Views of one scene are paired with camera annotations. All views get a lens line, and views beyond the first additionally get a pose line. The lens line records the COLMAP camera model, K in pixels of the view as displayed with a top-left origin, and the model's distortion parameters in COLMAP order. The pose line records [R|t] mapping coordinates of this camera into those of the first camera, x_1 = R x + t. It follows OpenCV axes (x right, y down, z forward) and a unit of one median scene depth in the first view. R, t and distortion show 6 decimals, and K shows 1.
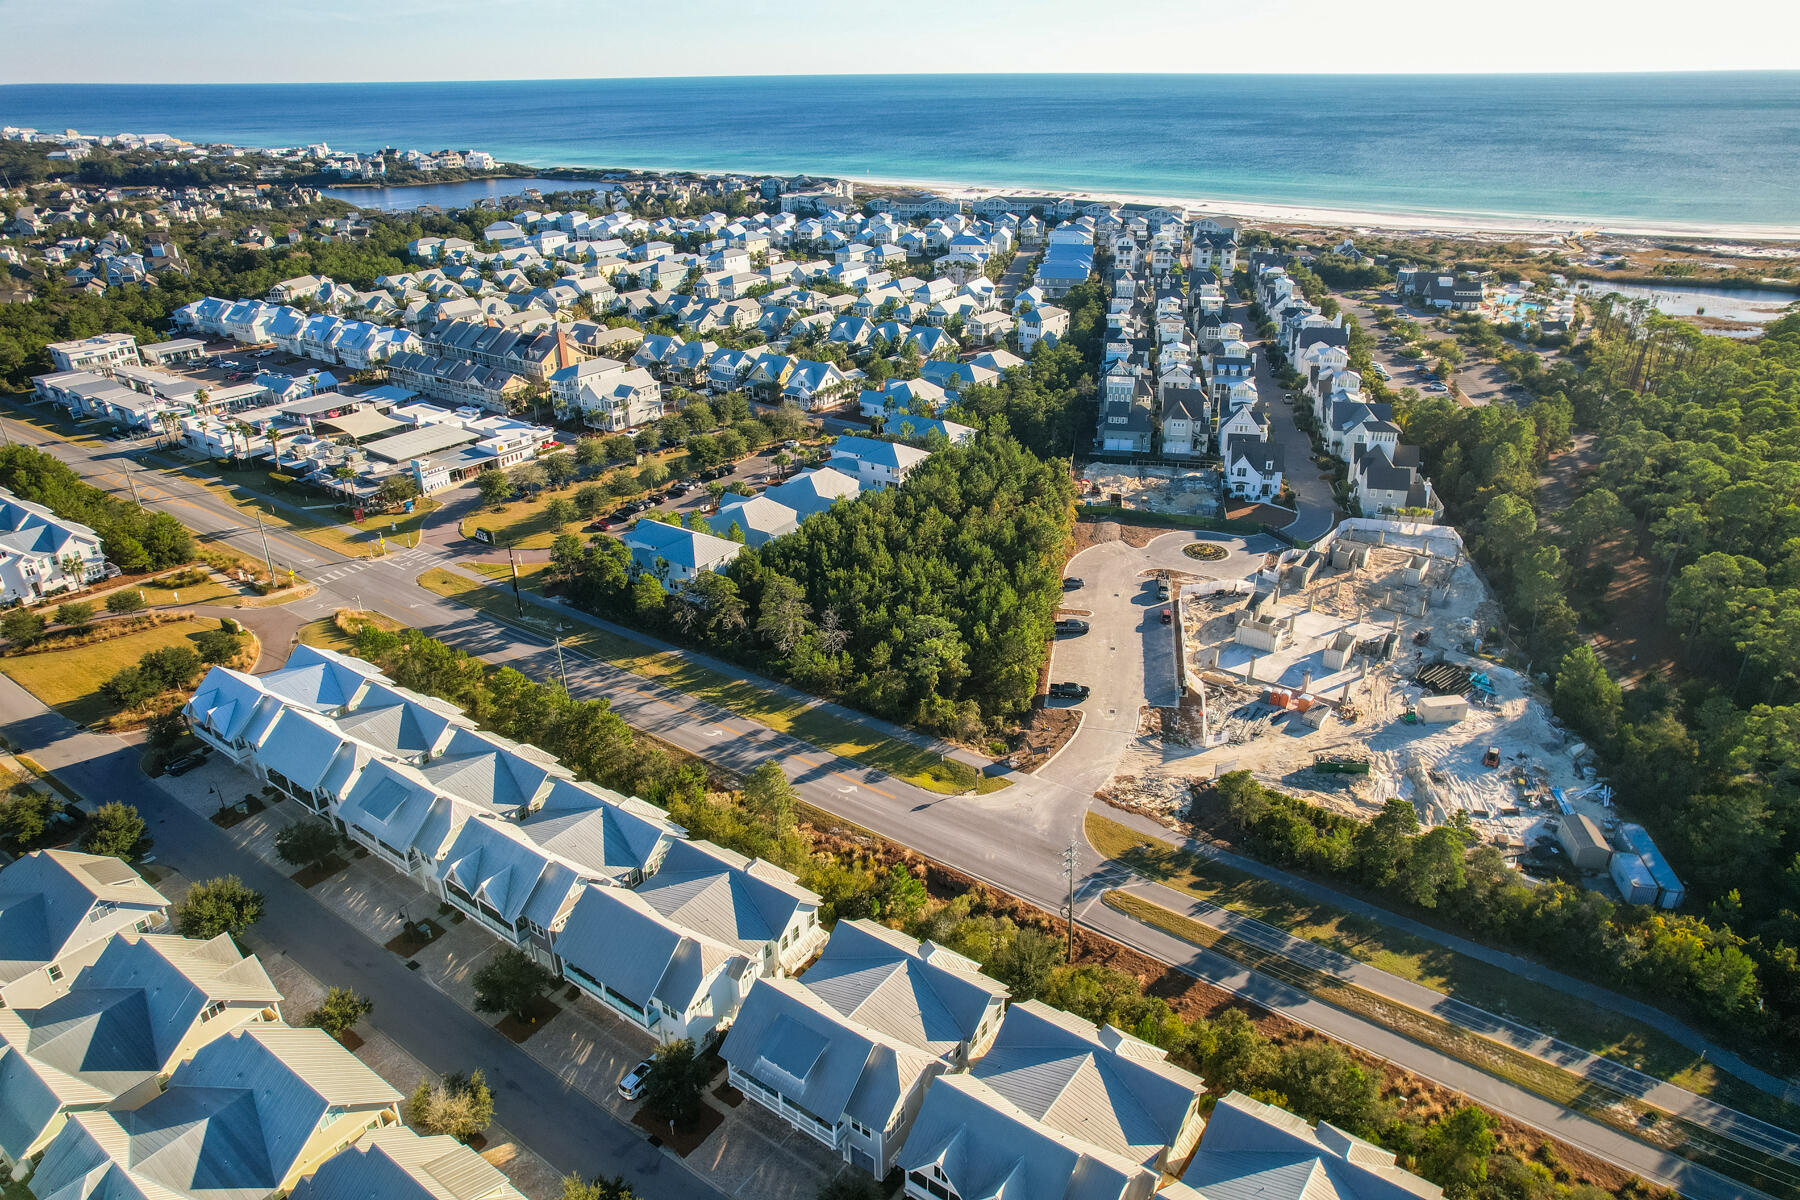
lens RADIAL K [[1152.0, 0, 908.8], [0, 1152.0, 615.8], [0, 0, 1]] dist [-0.069214, 0.063443]
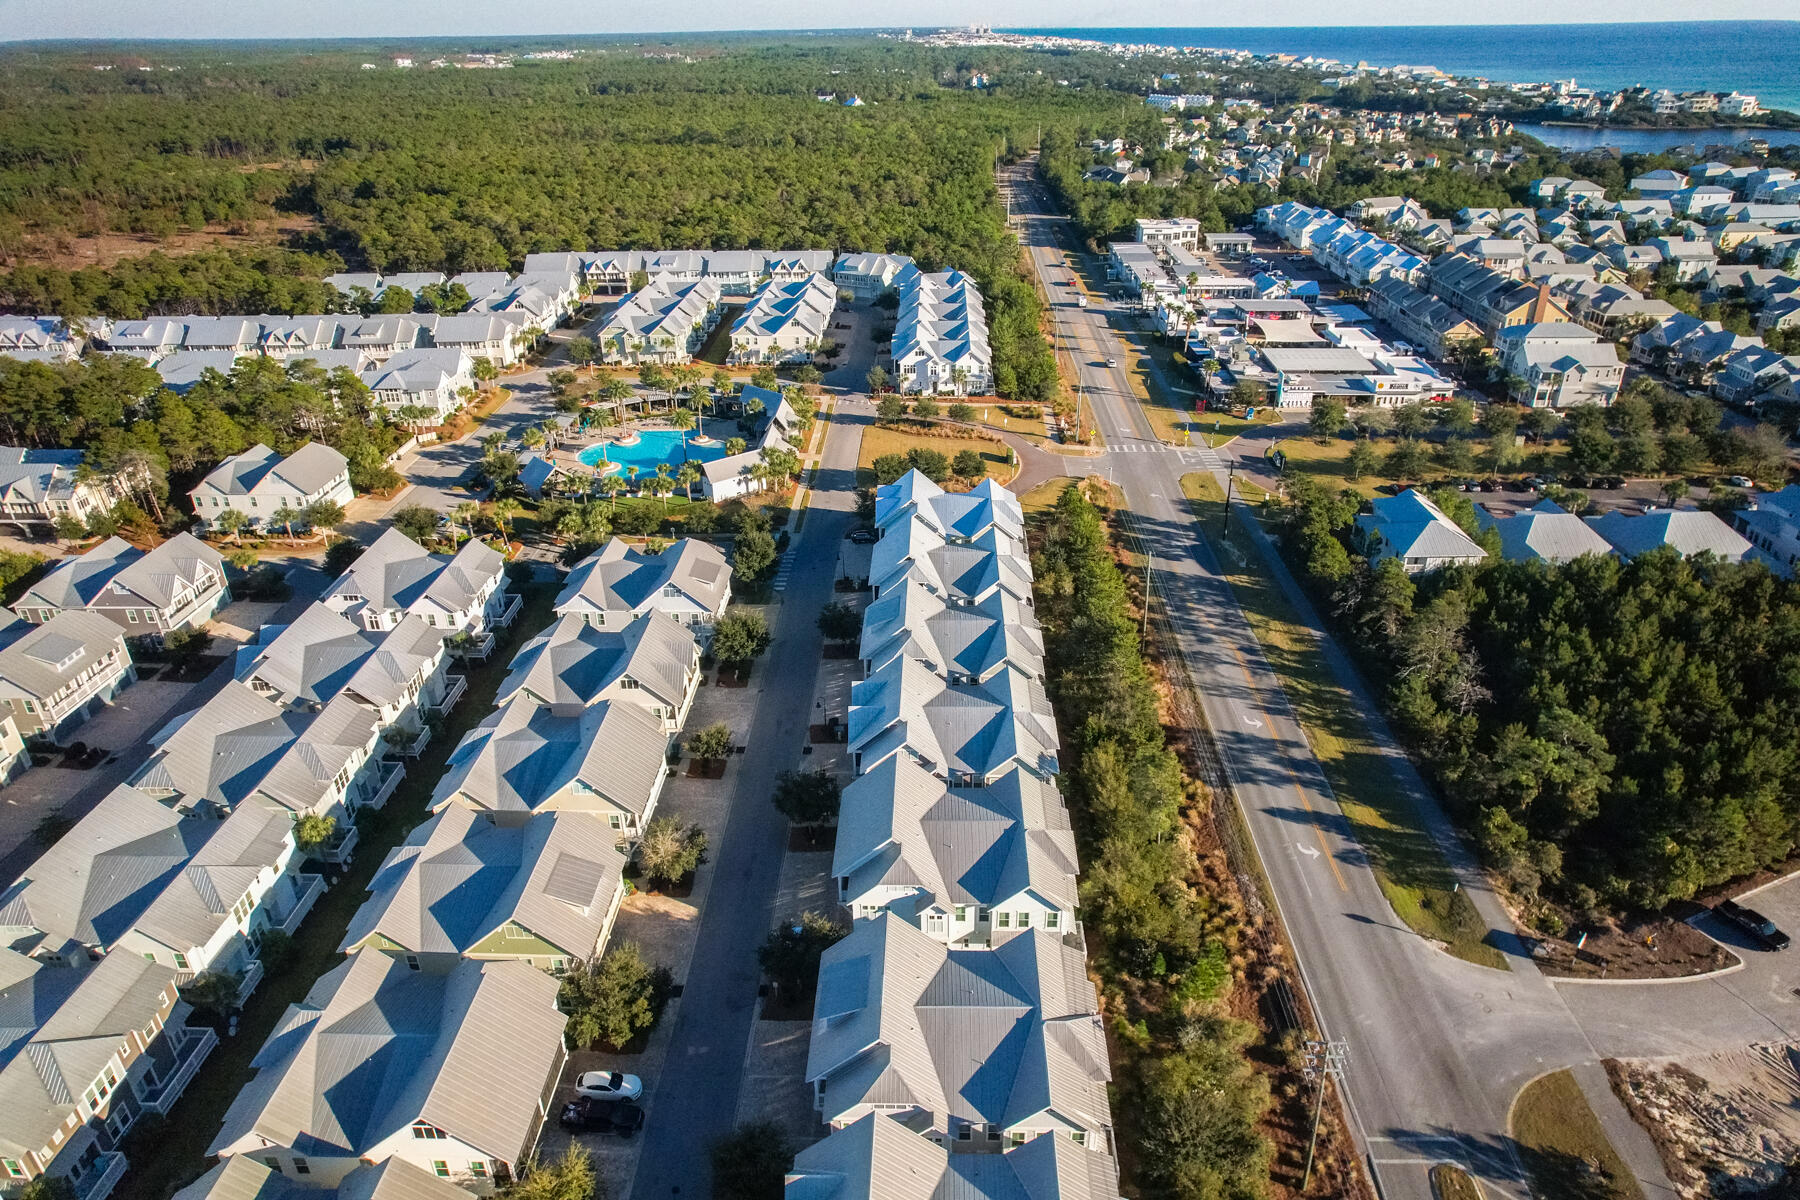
lens RADIAL K [[1152.0, 0, 911.4], [0, 1152.0, 615.0], [0, 0, 1]] dist [-0.069214, 0.063443]
pose [[0.561027, 0.383808, -0.733444, 0.199998], [-0.353158, 0.912314, 0.207273, -0.040670], [0.748684, 0.142736, 0.647378, 0.173371]]
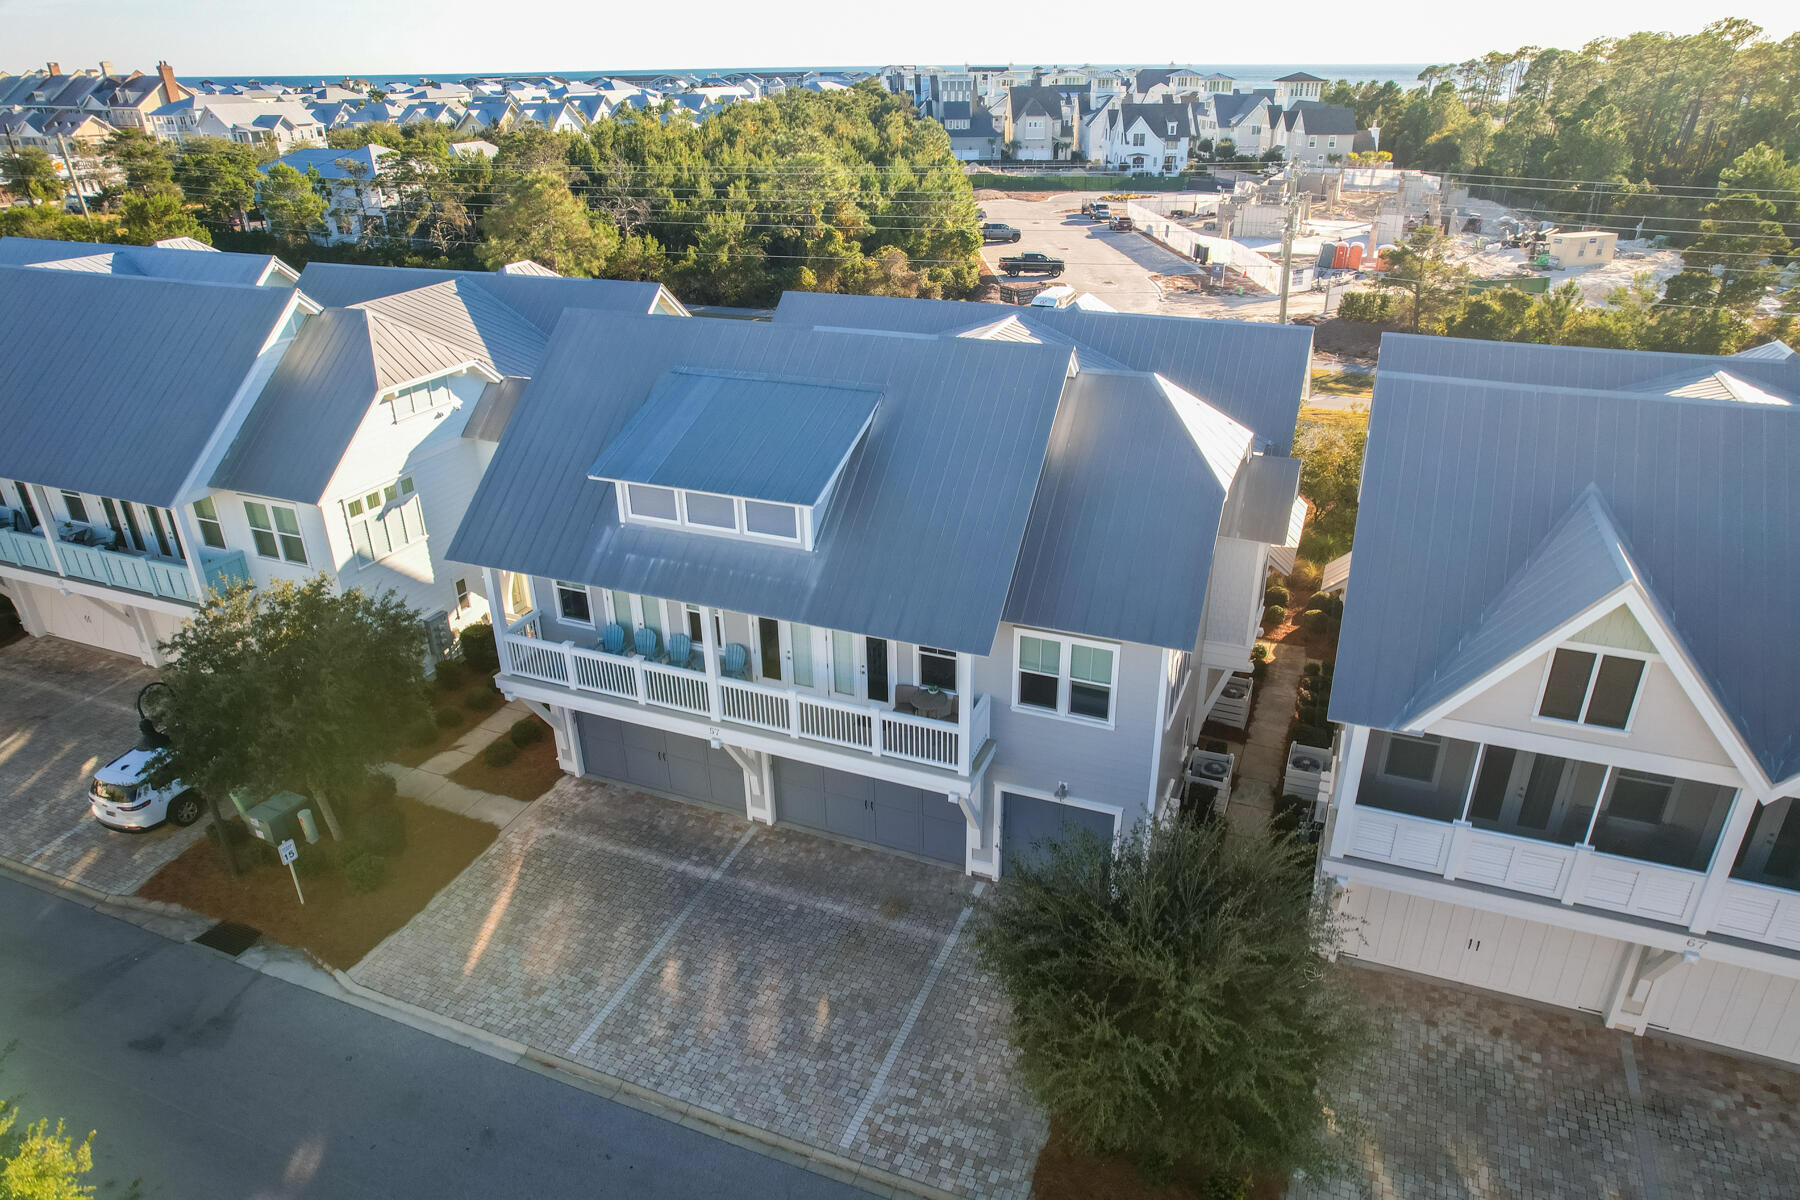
lens RADIAL K [[1152.0, 0, 906.9], [0, 1152.0, 602.6], [0, 0, 1]] dist [-0.069214, 0.063443]
pose [[0.972893, -0.101204, 0.207933, -0.051881], [0.103627, 0.994616, -0.000763, 0.175769], [-0.206736, 0.022290, 0.978143, 0.311632]]
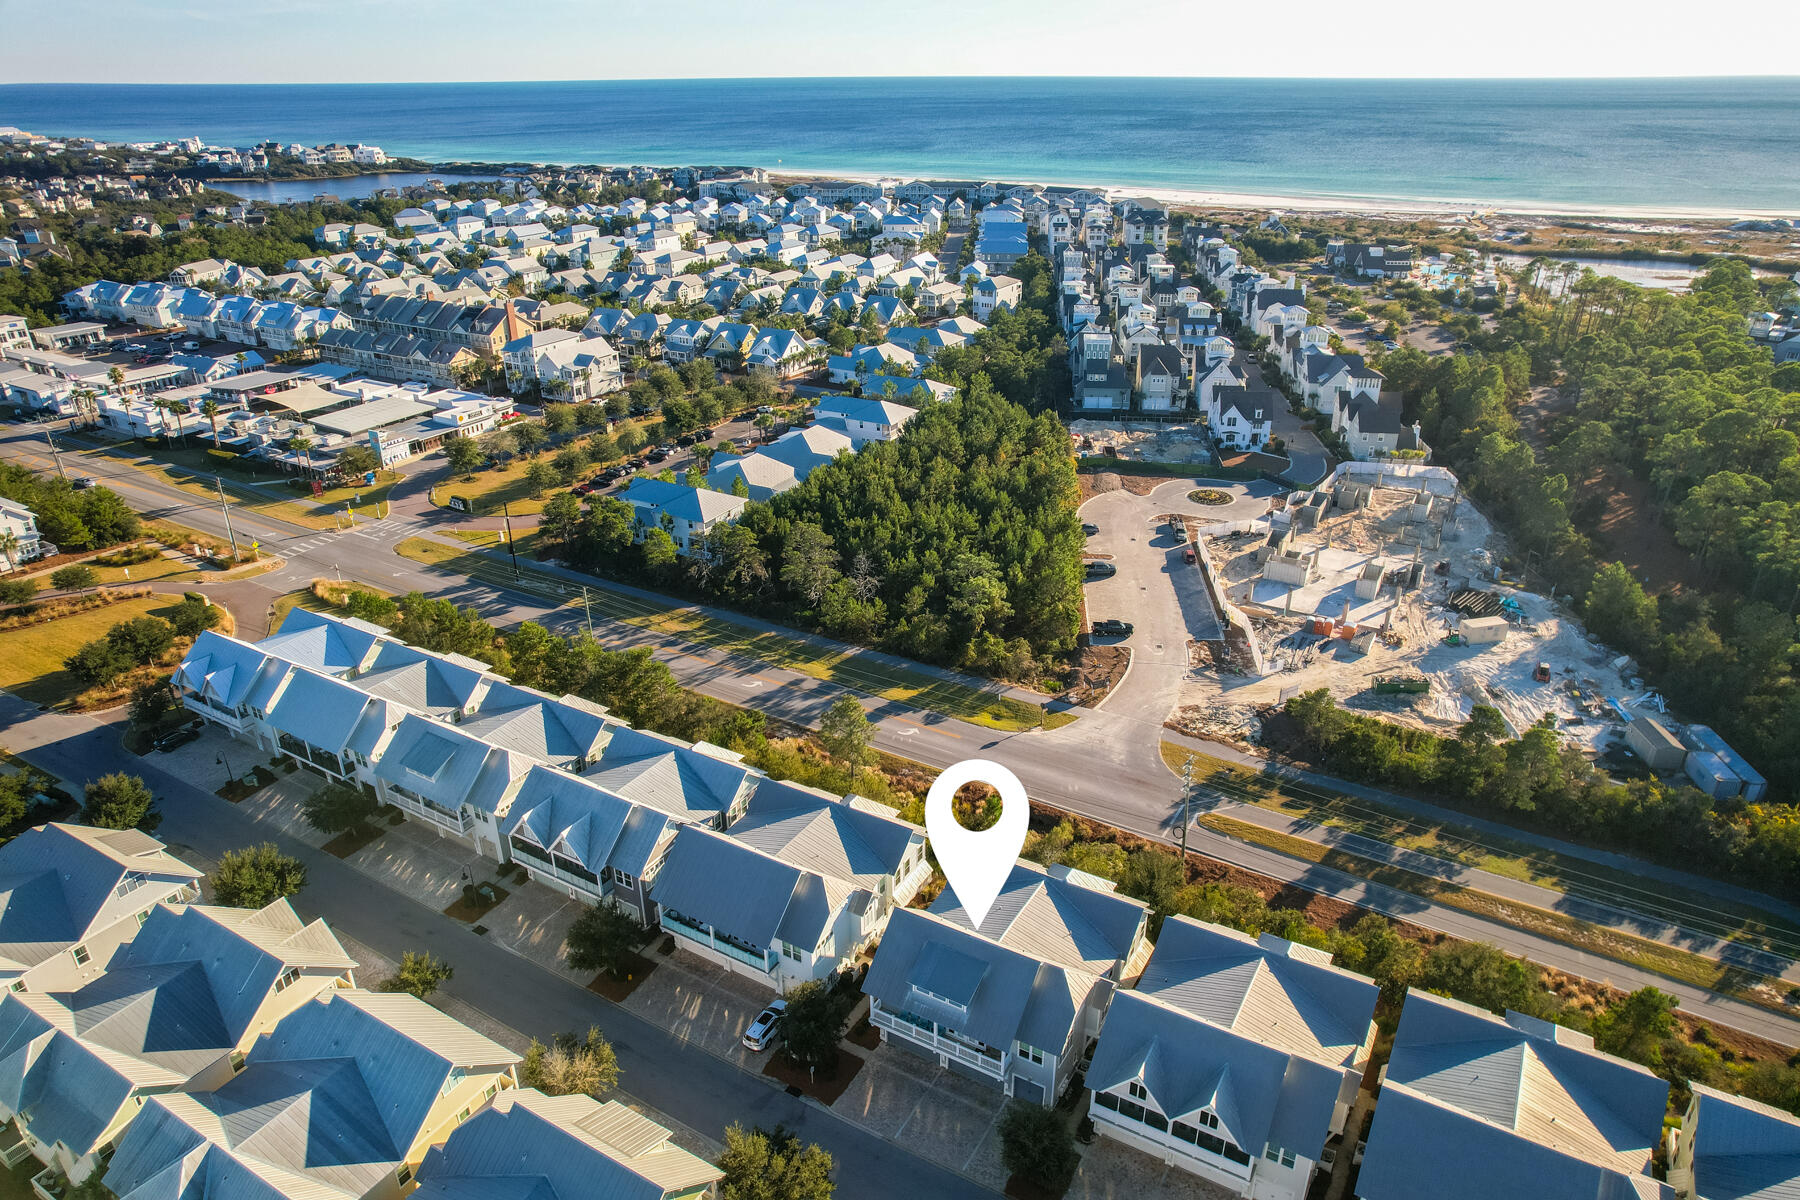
lens RADIAL K [[1152.0, 0, 909.8], [0, 1152.0, 615.0], [0, 0, 1]] dist [-0.069214, 0.063443]
pose [[0.995656, -0.037088, 0.085398, -0.084748], [0.037439, 0.999296, -0.002507, 0.036888], [-0.085245, 0.005693, 0.996344, 0.032035]]
